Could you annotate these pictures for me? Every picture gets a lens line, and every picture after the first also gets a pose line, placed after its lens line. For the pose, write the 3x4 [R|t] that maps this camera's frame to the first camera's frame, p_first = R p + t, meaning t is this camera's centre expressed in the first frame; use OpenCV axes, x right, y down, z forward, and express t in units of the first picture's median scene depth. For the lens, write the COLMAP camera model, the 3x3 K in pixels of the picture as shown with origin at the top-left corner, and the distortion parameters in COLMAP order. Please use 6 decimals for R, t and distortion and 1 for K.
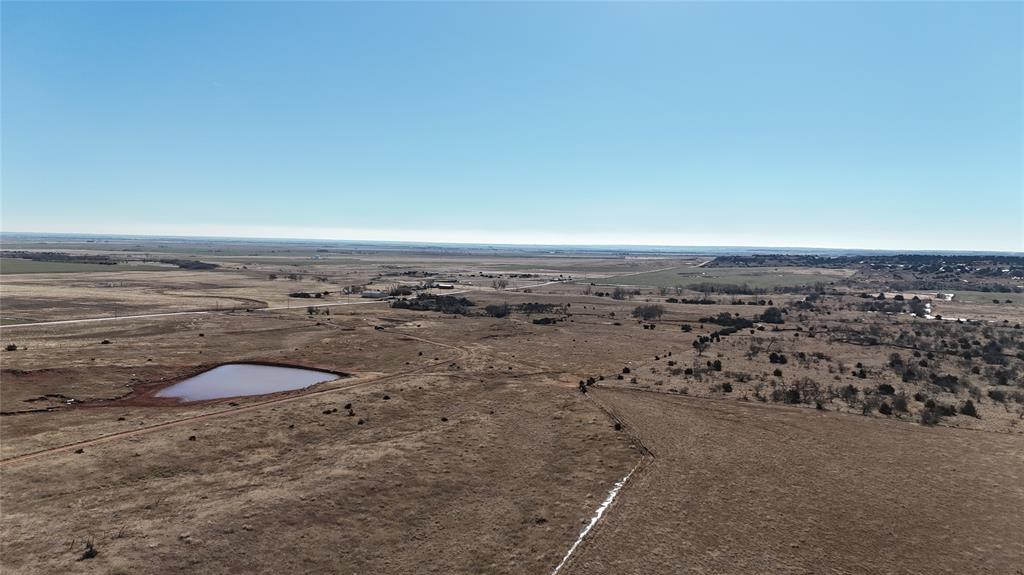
lens RADIAL K [[749.1, 0, 515.0], [0, 749.1, 289.5], [0, 0, 1]] dist [0.095244, -0.092733]
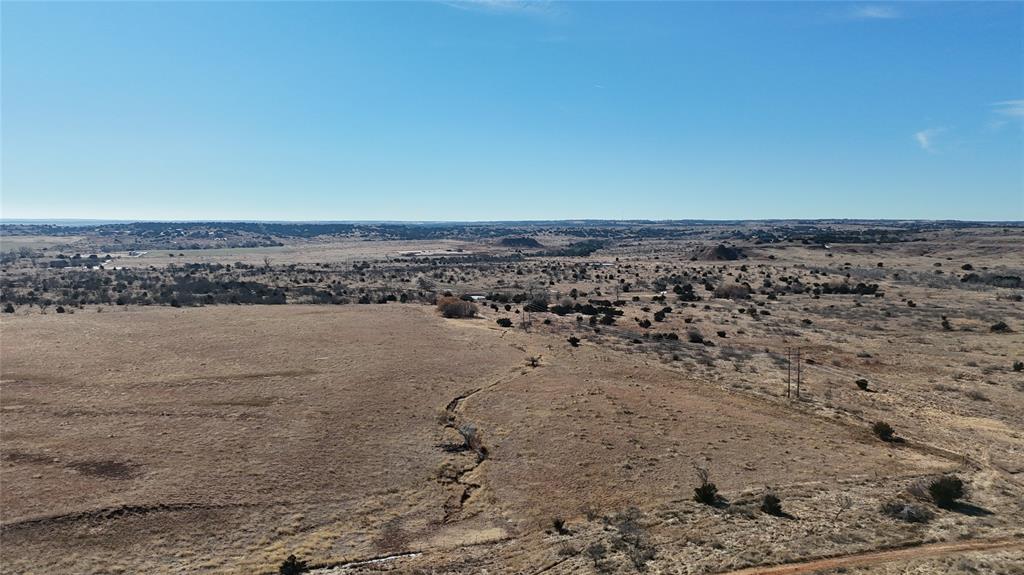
lens RADIAL K [[749.1, 0, 517.6], [0, 749.1, 292.2], [0, 0, 1]] dist [0.095244, -0.092733]
pose [[0.634119, -0.092042, 0.767738, 0.018826], [0.060215, 0.995753, 0.069643, 0.028947], [-0.770887, 0.002067, 0.636968, -0.311469]]
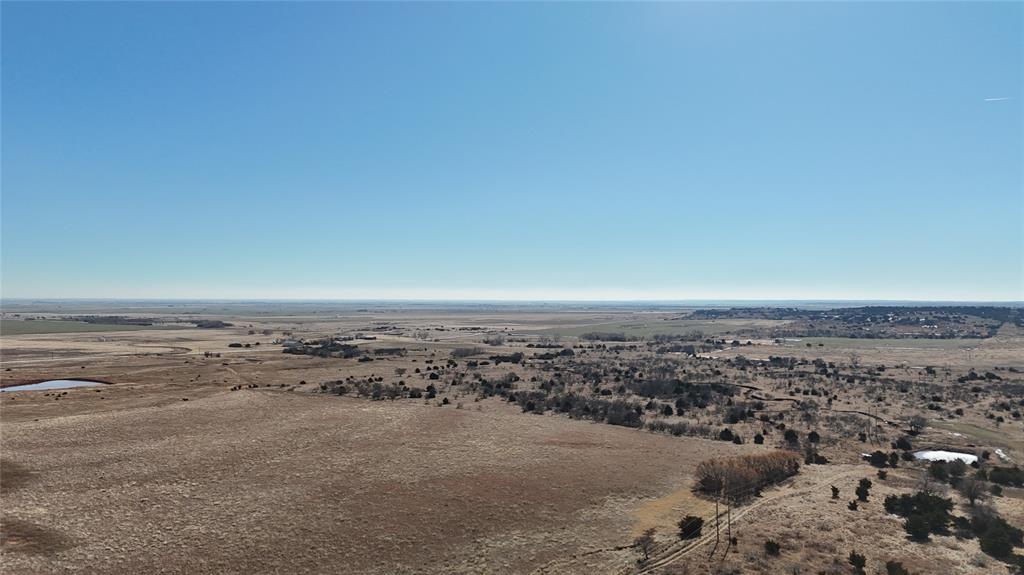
lens RADIAL K [[749.1, 0, 515.6], [0, 749.1, 285.6], [0, 0, 1]] dist [0.095244, -0.092733]
pose [[0.994625, -0.018729, -0.101833, 0.370005], [0.010430, 0.996625, -0.081422, 0.018787], [0.103015, 0.079922, 0.991464, -0.267885]]
